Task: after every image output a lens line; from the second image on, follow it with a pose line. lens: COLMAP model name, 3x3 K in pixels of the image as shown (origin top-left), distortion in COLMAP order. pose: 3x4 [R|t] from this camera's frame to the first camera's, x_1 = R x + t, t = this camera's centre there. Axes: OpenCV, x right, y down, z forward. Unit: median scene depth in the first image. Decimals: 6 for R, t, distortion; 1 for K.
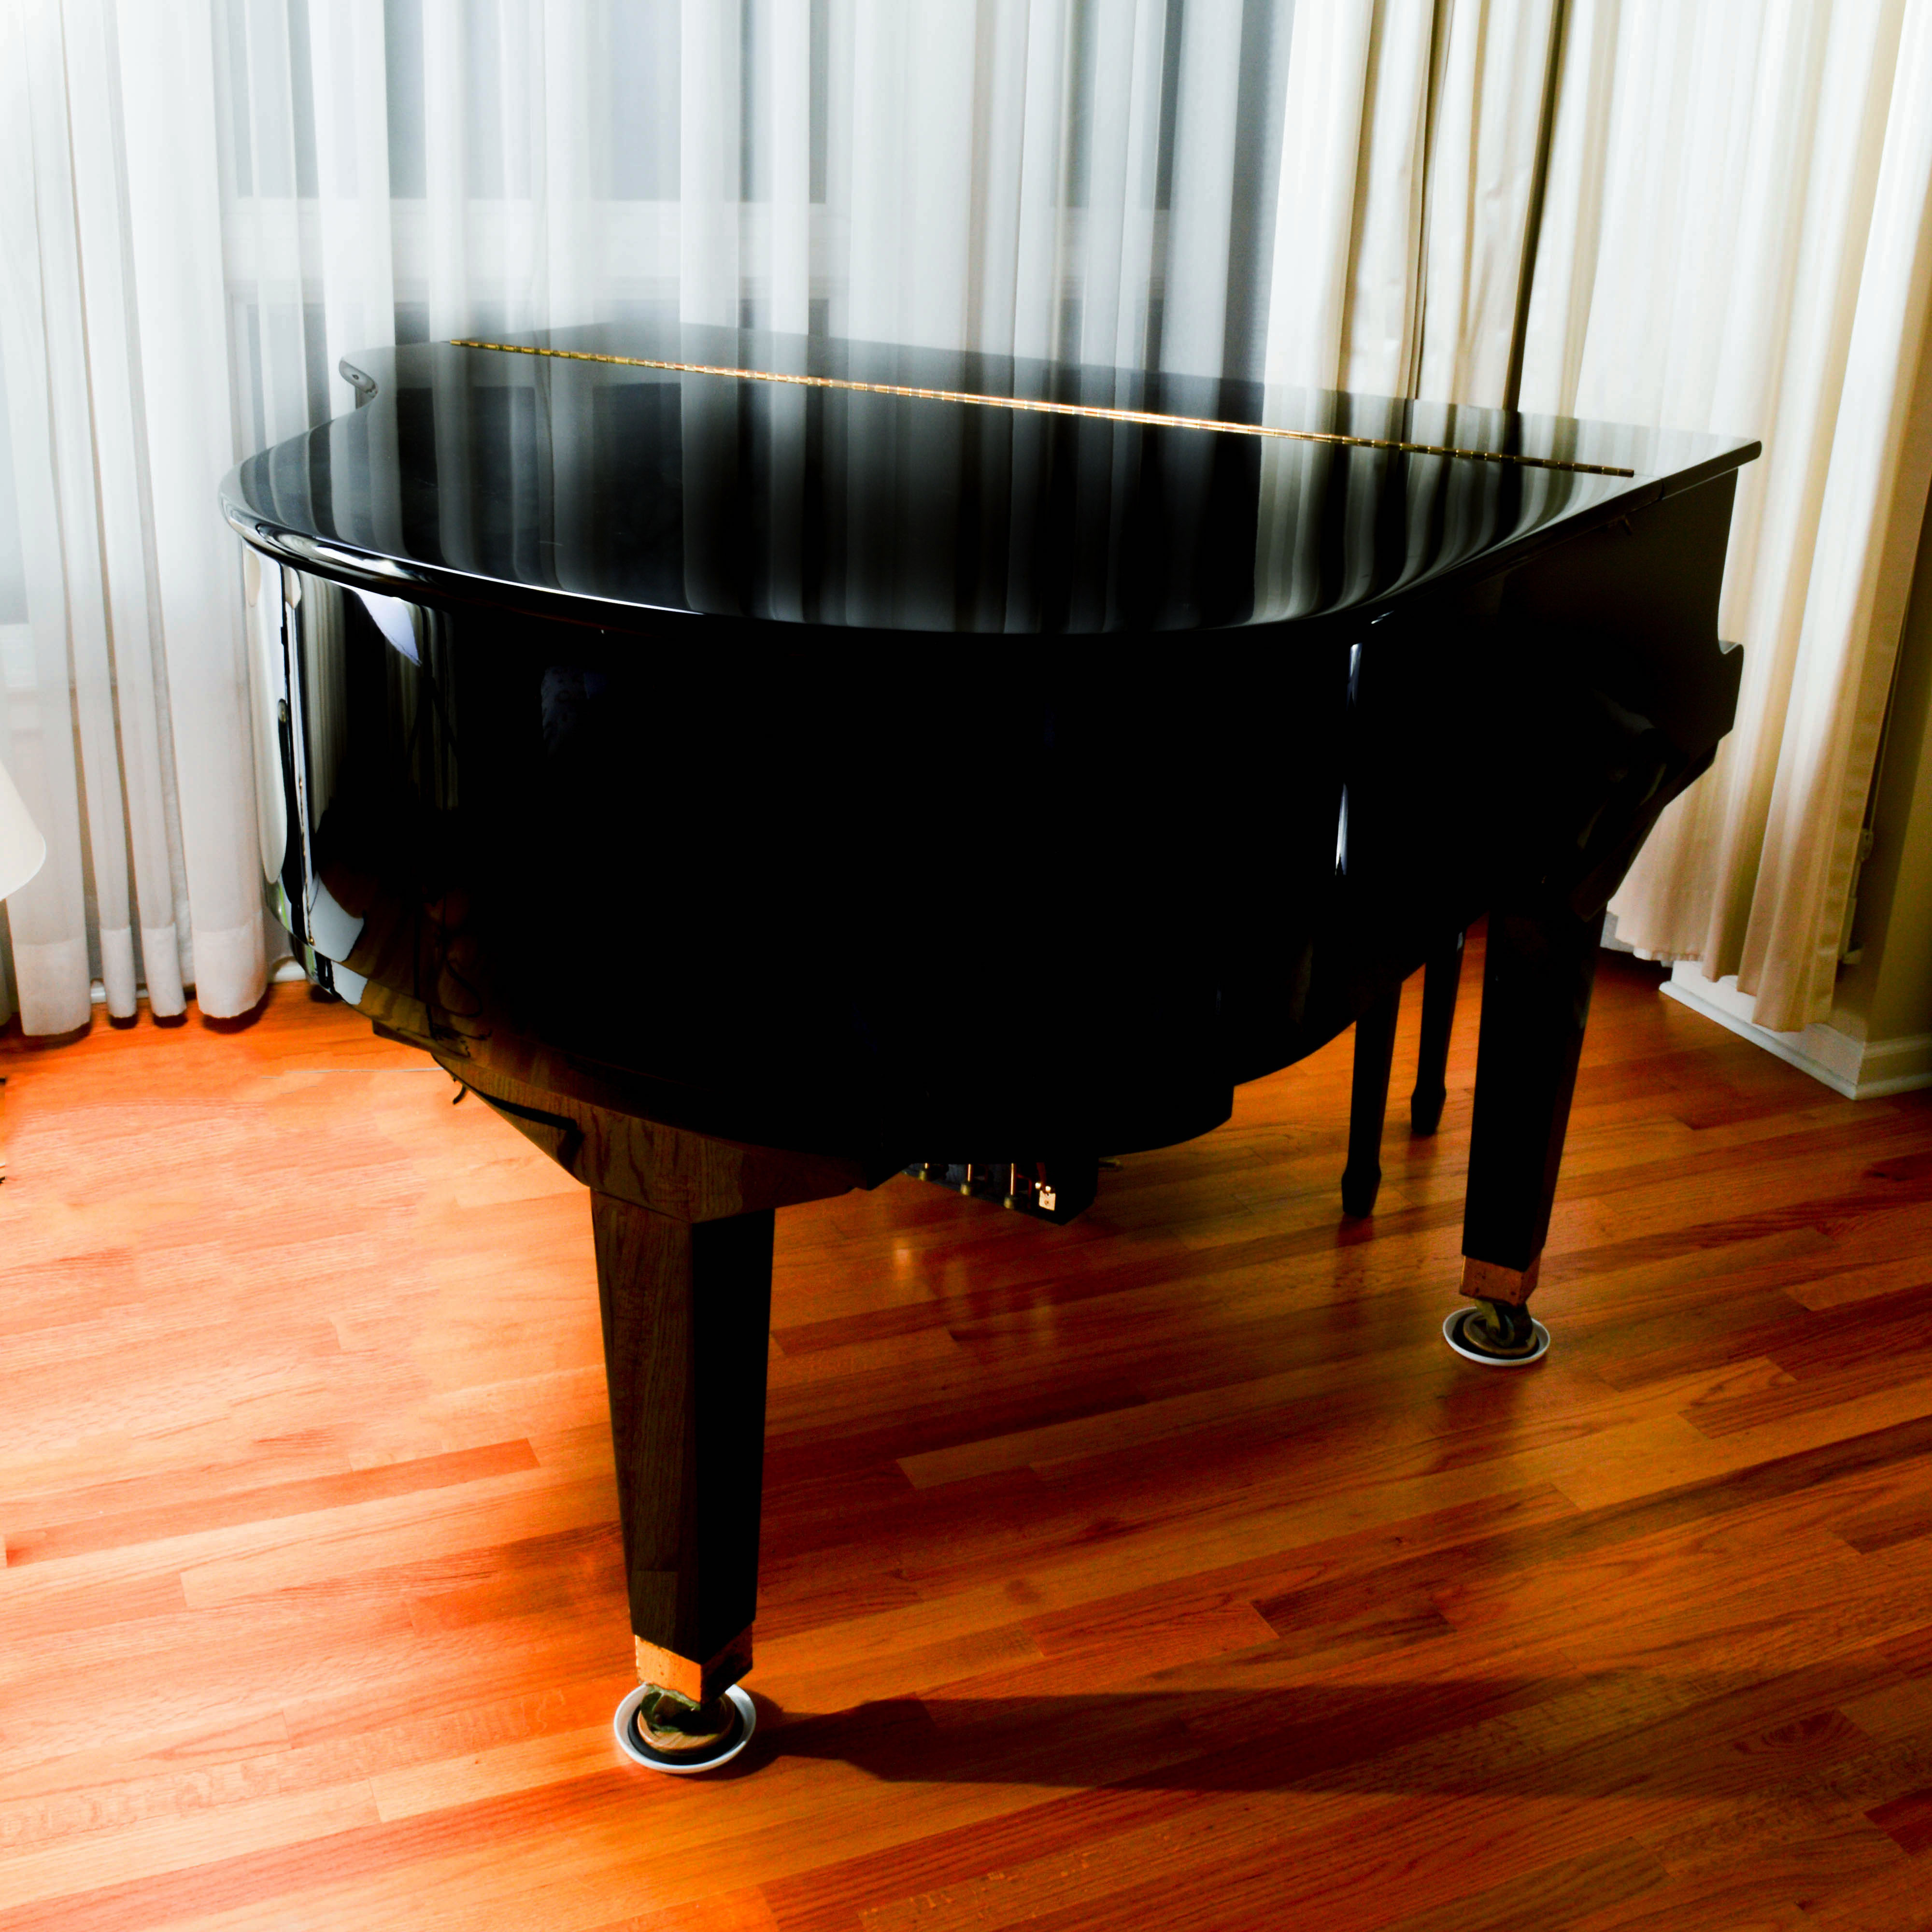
lens RADIAL K [[2192.9, 0, 966.0], [0, 2192.9, 966.0], [0, 0, 1]] dist [-0.076939, -0.006519]
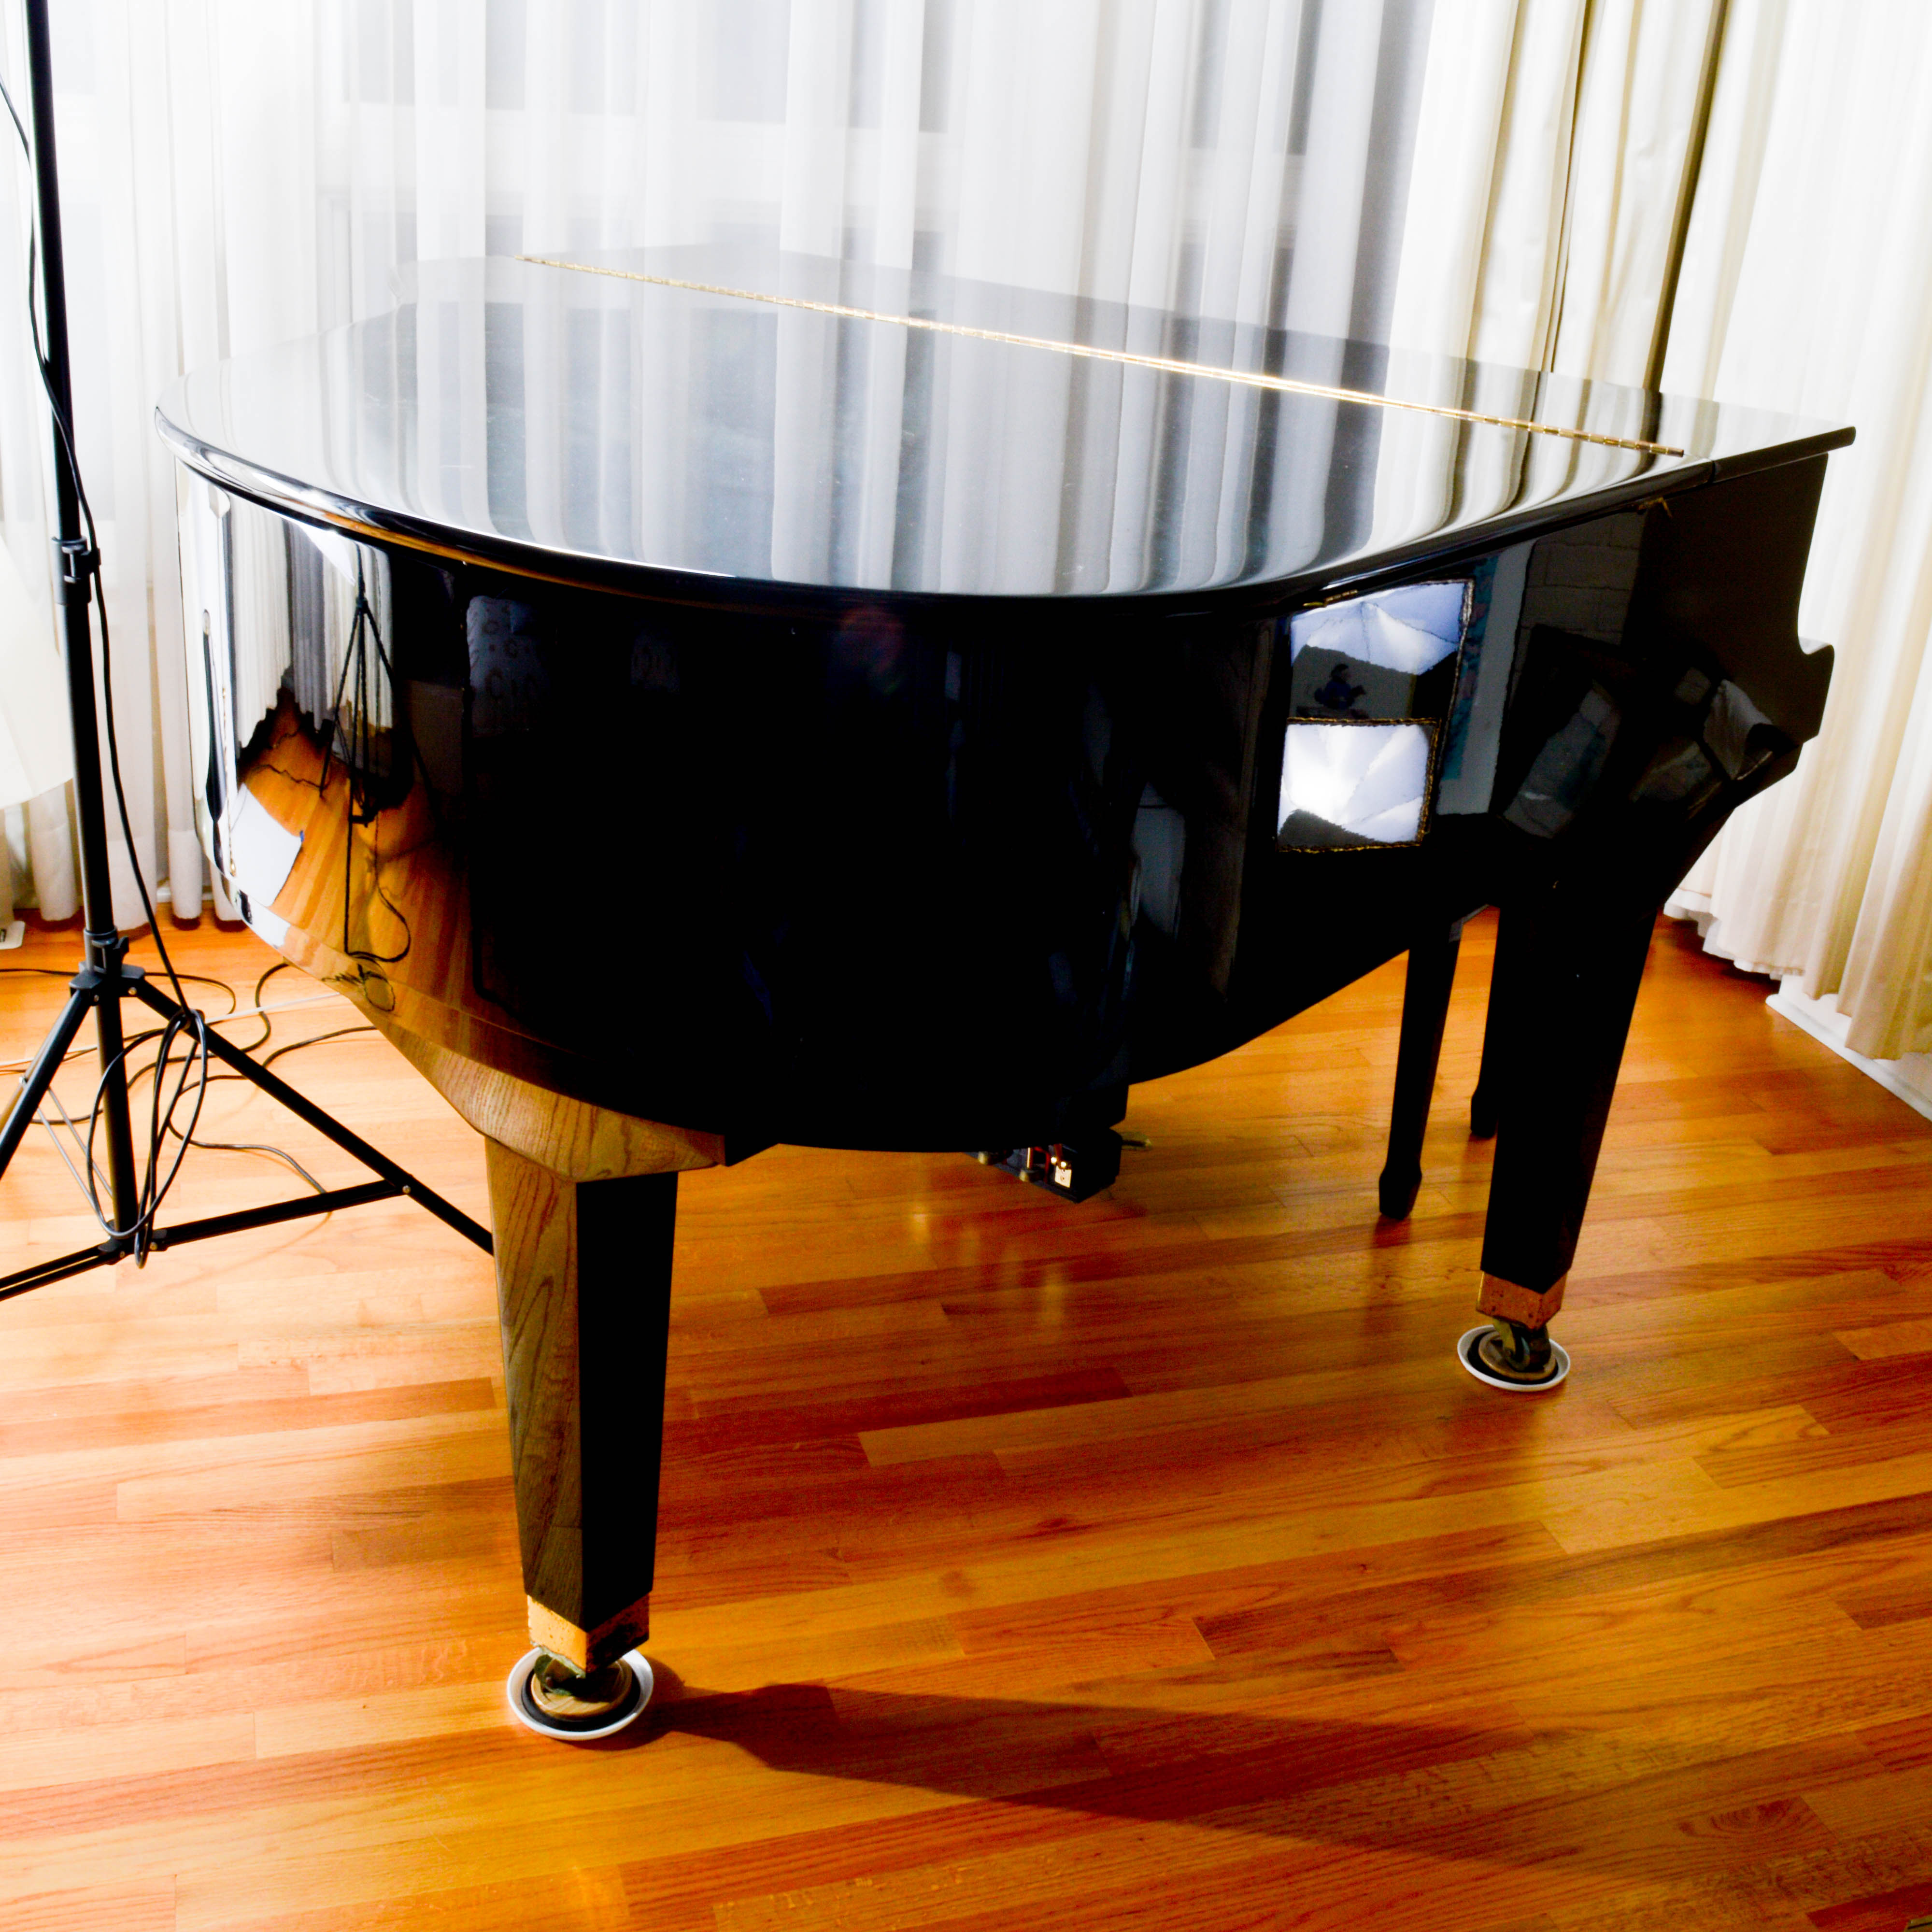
lens RADIAL K [[2192.9, 0, 966.0], [0, 2192.9, 966.0], [0, 0, 1]] dist [-0.076939, -0.006519]
pose [[0.993647, 0.072131, -0.086384, 0.095002], [-0.070047, 0.997180, 0.026921, -0.011371], [0.088083, -0.020699, 0.995898, 0.048242]]
